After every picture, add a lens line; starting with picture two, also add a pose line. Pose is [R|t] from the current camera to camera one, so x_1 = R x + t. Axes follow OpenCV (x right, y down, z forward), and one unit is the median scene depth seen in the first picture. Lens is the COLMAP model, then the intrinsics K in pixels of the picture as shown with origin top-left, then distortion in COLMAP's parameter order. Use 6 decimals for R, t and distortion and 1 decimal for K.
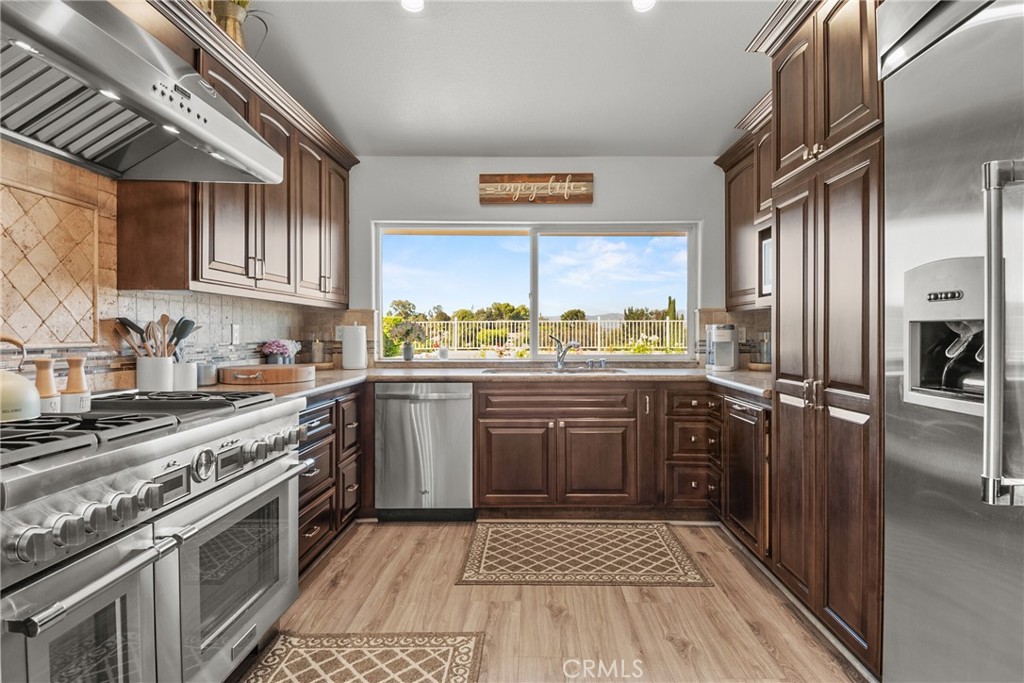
lens RADIAL K [[533.1, 0, 526.9], [0, 533.1, 337.4], [0, 0, 1]] dist [0.046847, -0.052310]
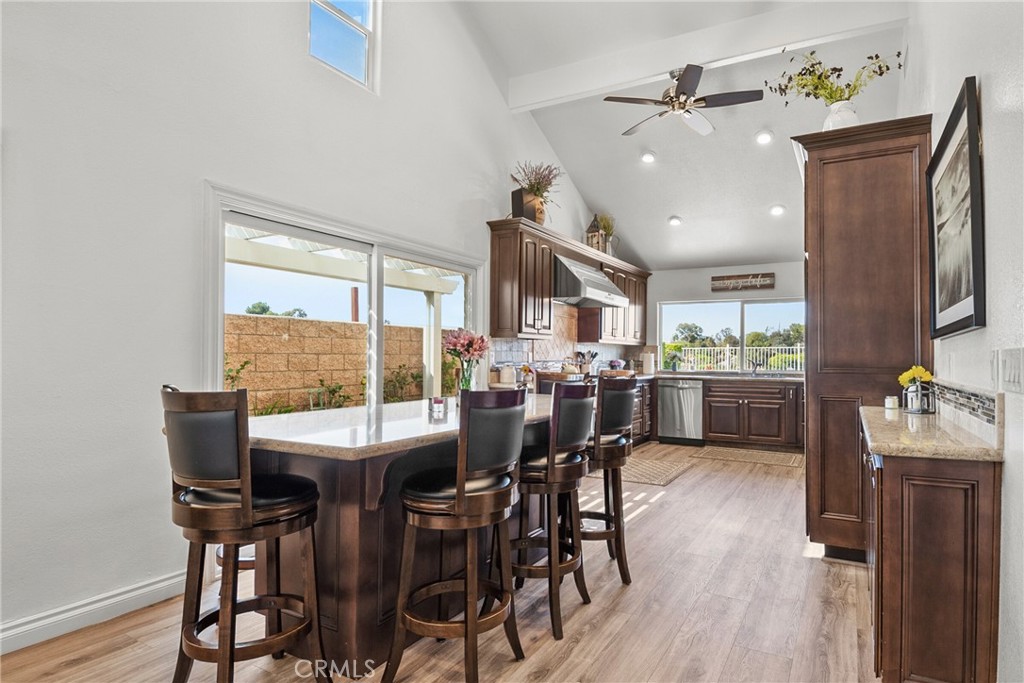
lens RADIAL K [[551.3, 0, 549.9], [0, 551.3, 354.7], [0, 0, 1]] dist [0.047087, -0.058754]
pose [[0.889183, 0.006543, -0.457506, 0.379787], [-0.012319, 0.999878, -0.009643, 0.010124], [0.457387, 0.014210, 0.889154, -1.294069]]
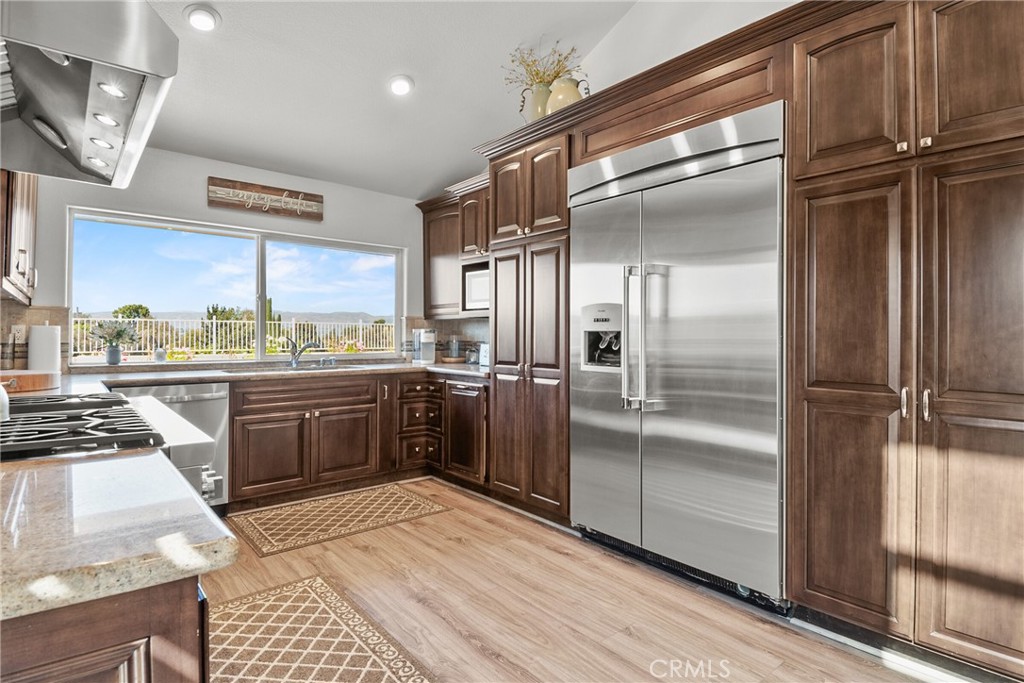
lens RADIAL K [[533.1, 0, 526.9], [0, 533.1, 337.4], [0, 0, 1]] dist [0.046847, -0.052310]
pose [[0.748853, 0.001472, 0.662734, -0.373196], [0.000643, 0.999995, -0.002948, 0.000137], [-0.662736, 0.002634, 0.748849, -0.177634]]
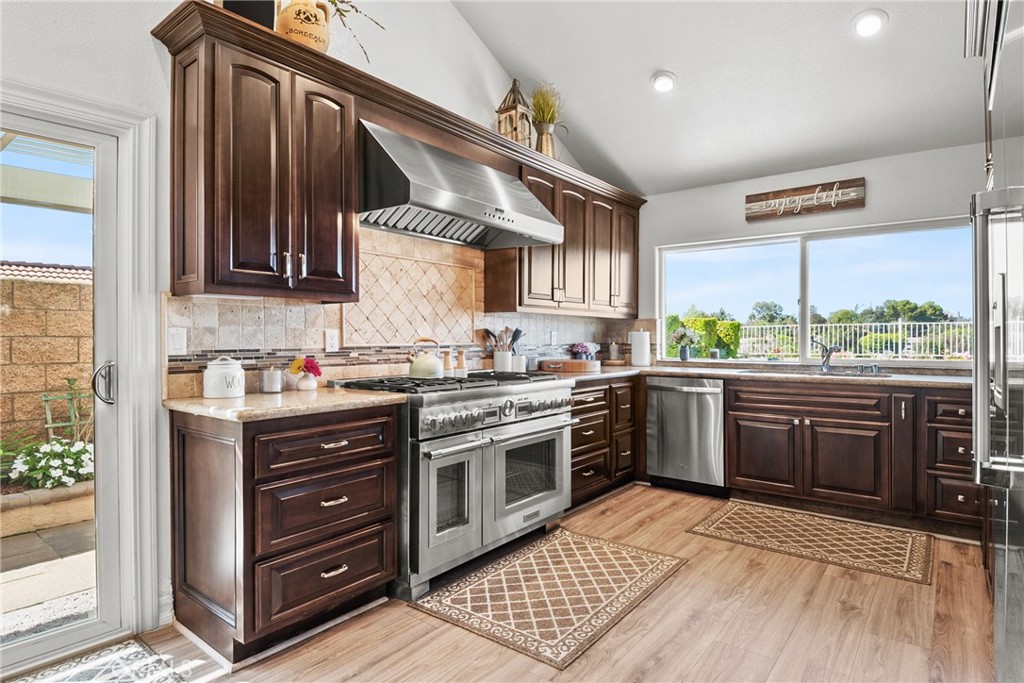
lens RADIAL K [[547.4, 0, 532.5], [0, 547.4, 340.9], [0, 0, 1]] dist [0.054441, -0.059039]
pose [[0.806677, 0.004003, -0.590980, 0.283319], [-0.005357, 0.999986, -0.000539, 0.002205], [0.590969, 0.003601, 0.806686, -0.233863]]
